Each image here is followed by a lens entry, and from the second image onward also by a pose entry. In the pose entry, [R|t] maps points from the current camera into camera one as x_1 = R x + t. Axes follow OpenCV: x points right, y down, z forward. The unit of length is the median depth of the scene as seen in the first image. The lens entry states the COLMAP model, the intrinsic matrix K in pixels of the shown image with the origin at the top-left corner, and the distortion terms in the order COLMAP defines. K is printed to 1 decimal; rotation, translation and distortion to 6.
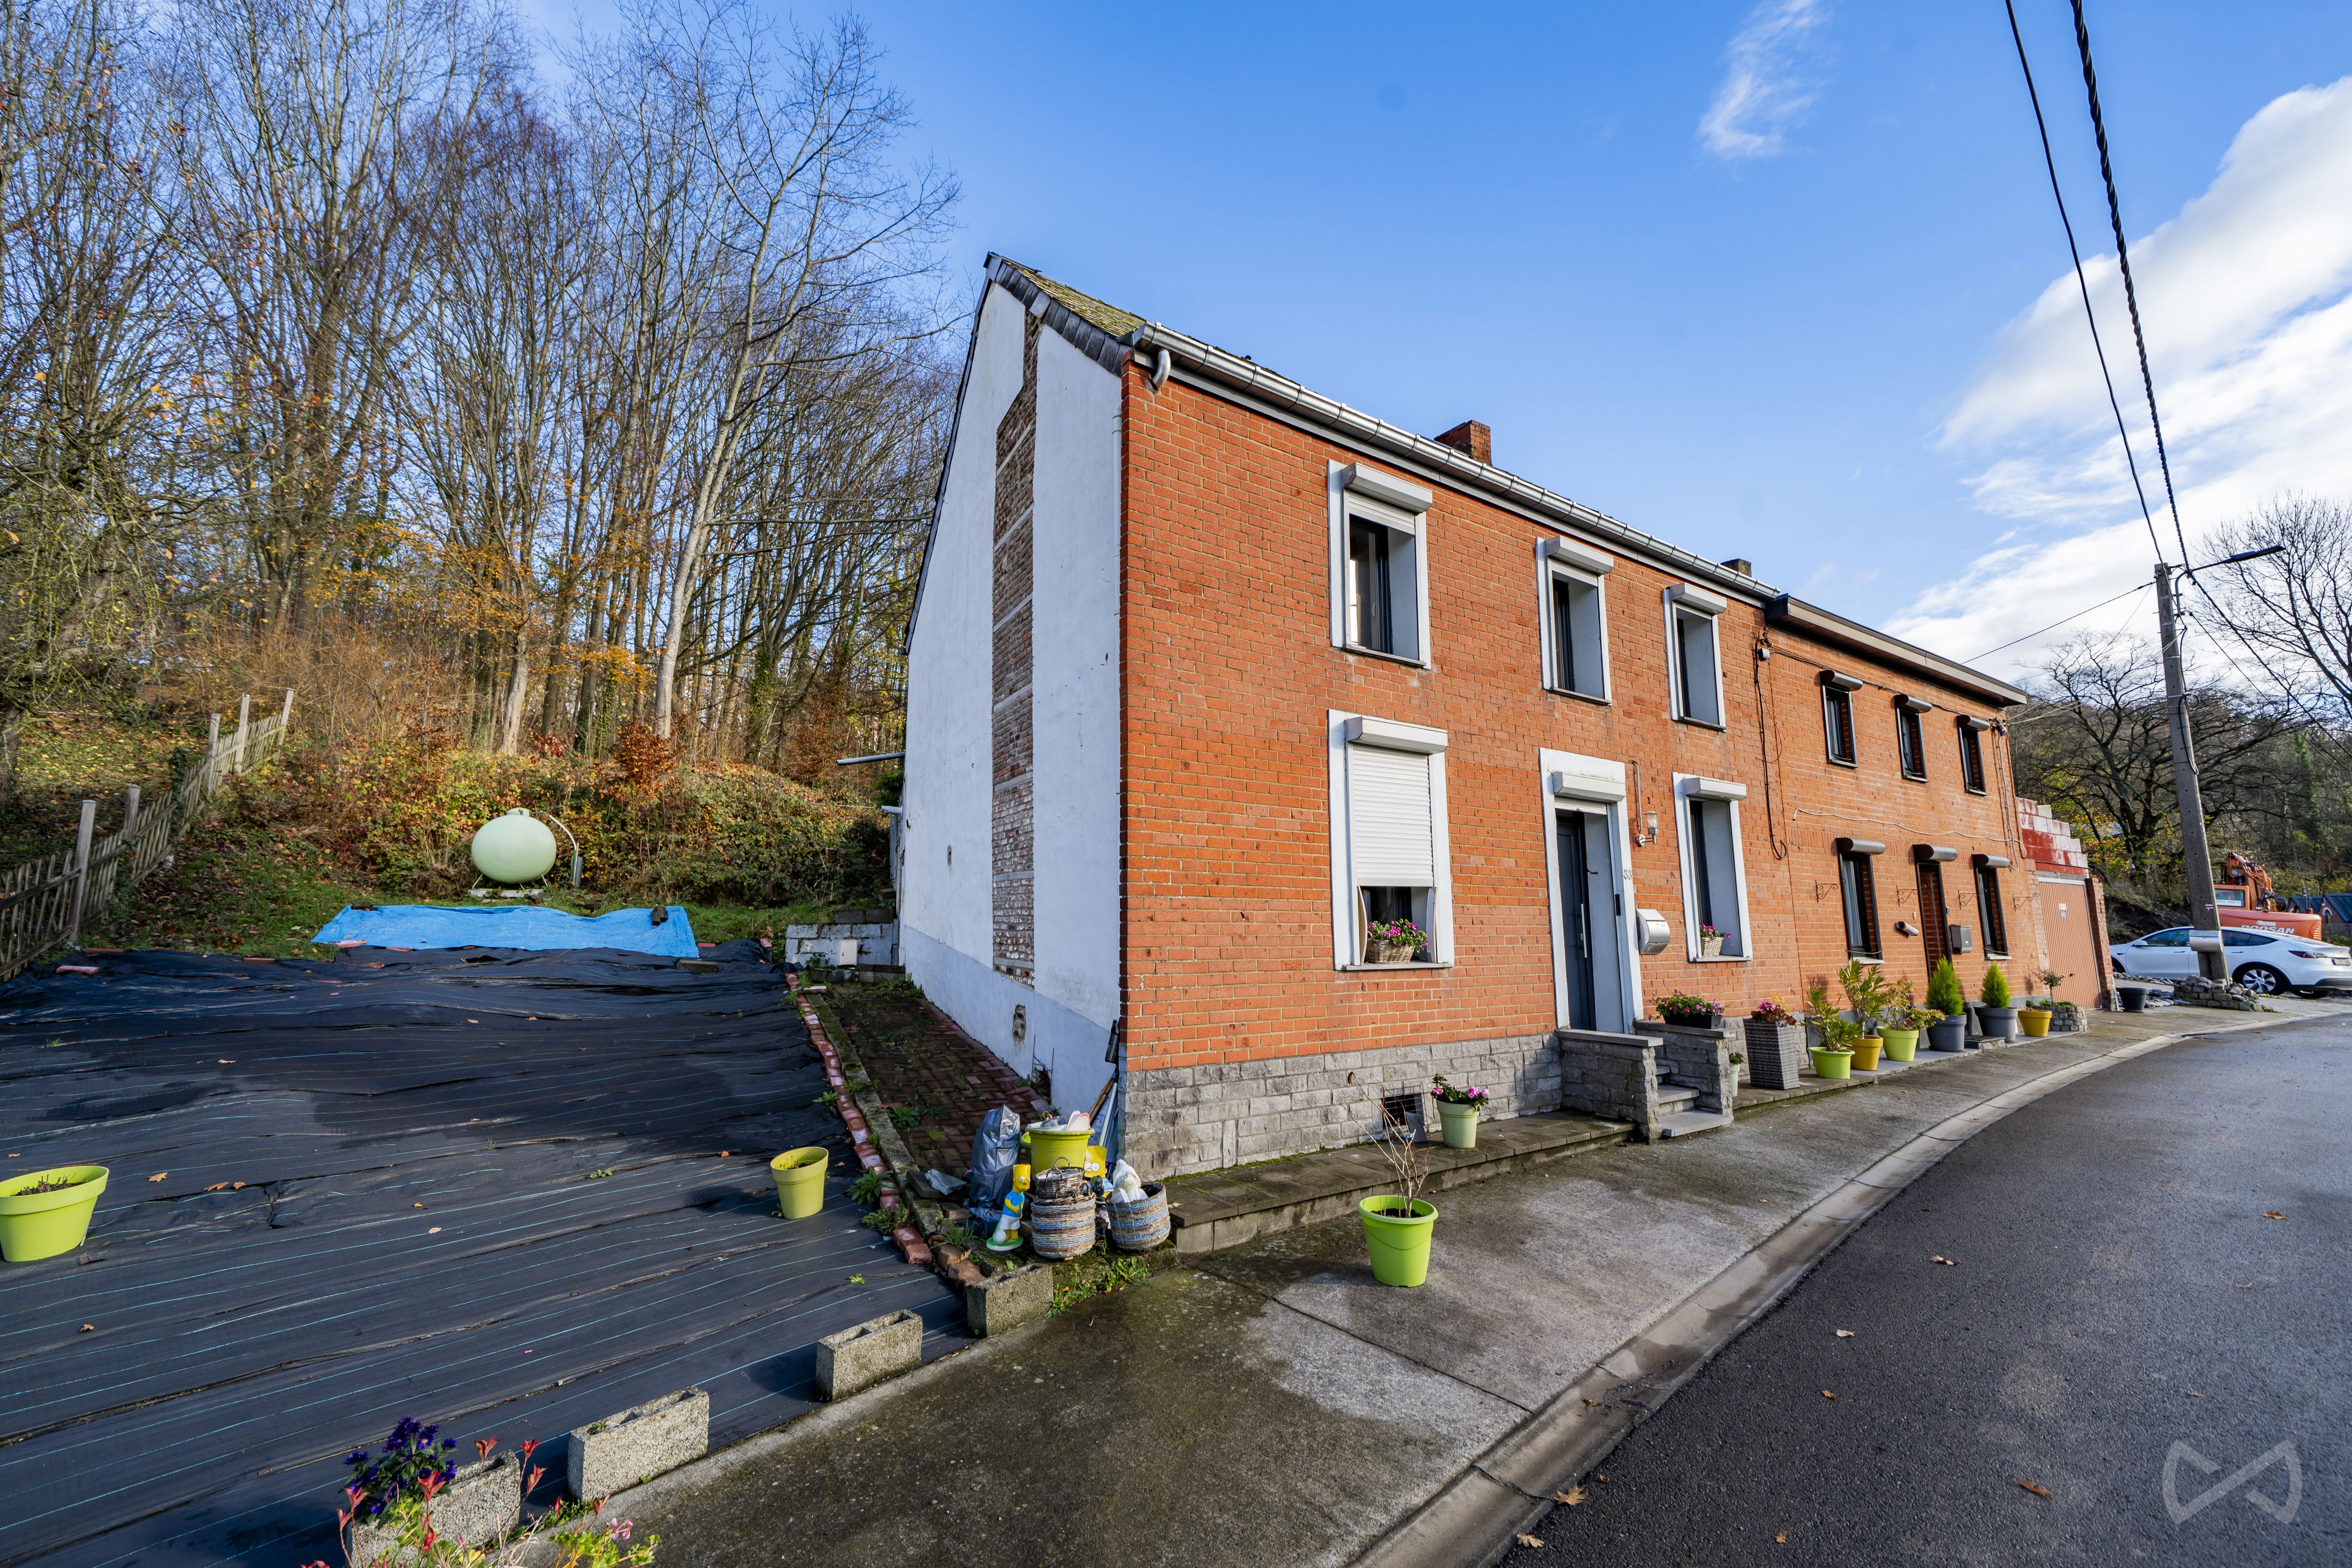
lens RADIAL K [[956.5, 0, 1165.7], [0, 956.5, 786.3], [0, 0, 1]] dist [0.037037, -0.006342]
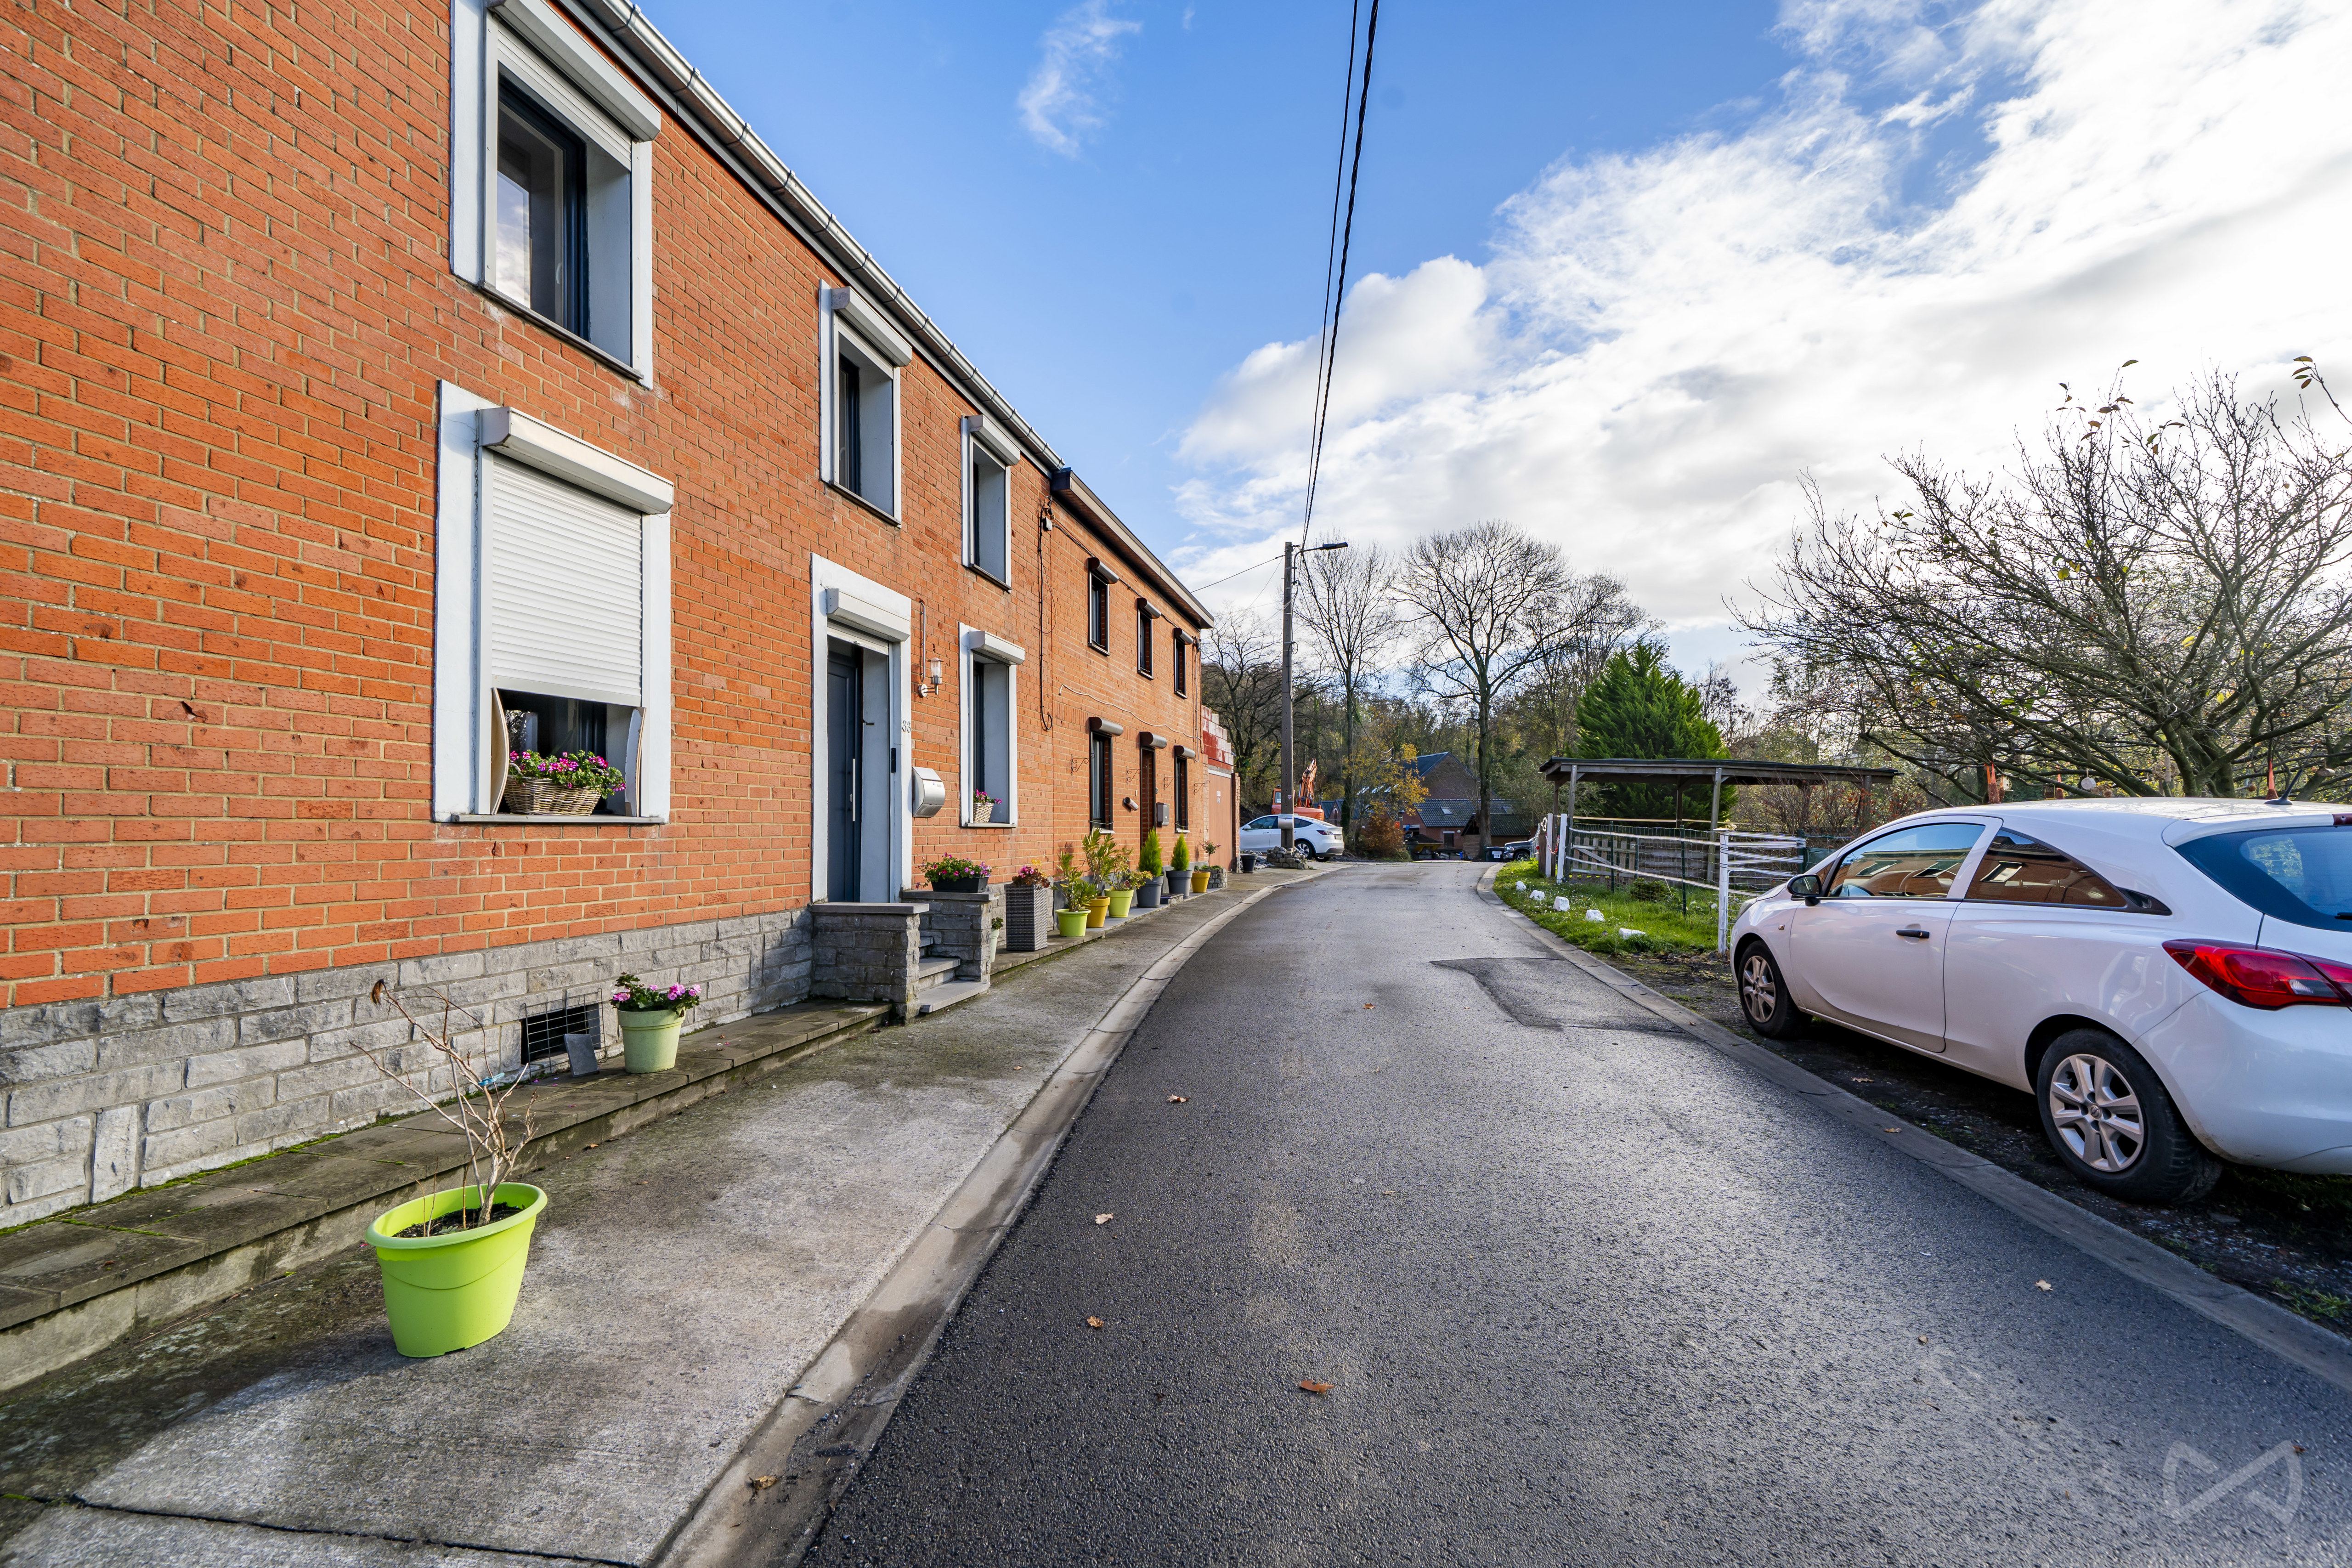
lens RADIAL K [[956.5, 0, 1159.6], [0, 956.5, 793.9], [0, 0, 1]] dist [0.037037, -0.006342]
pose [[0.764257, 0.017745, 0.644668, 0.125280], [-0.085360, 0.993610, 0.073845, 0.088006], [-0.639238, -0.111466, 0.760888, 0.242990]]
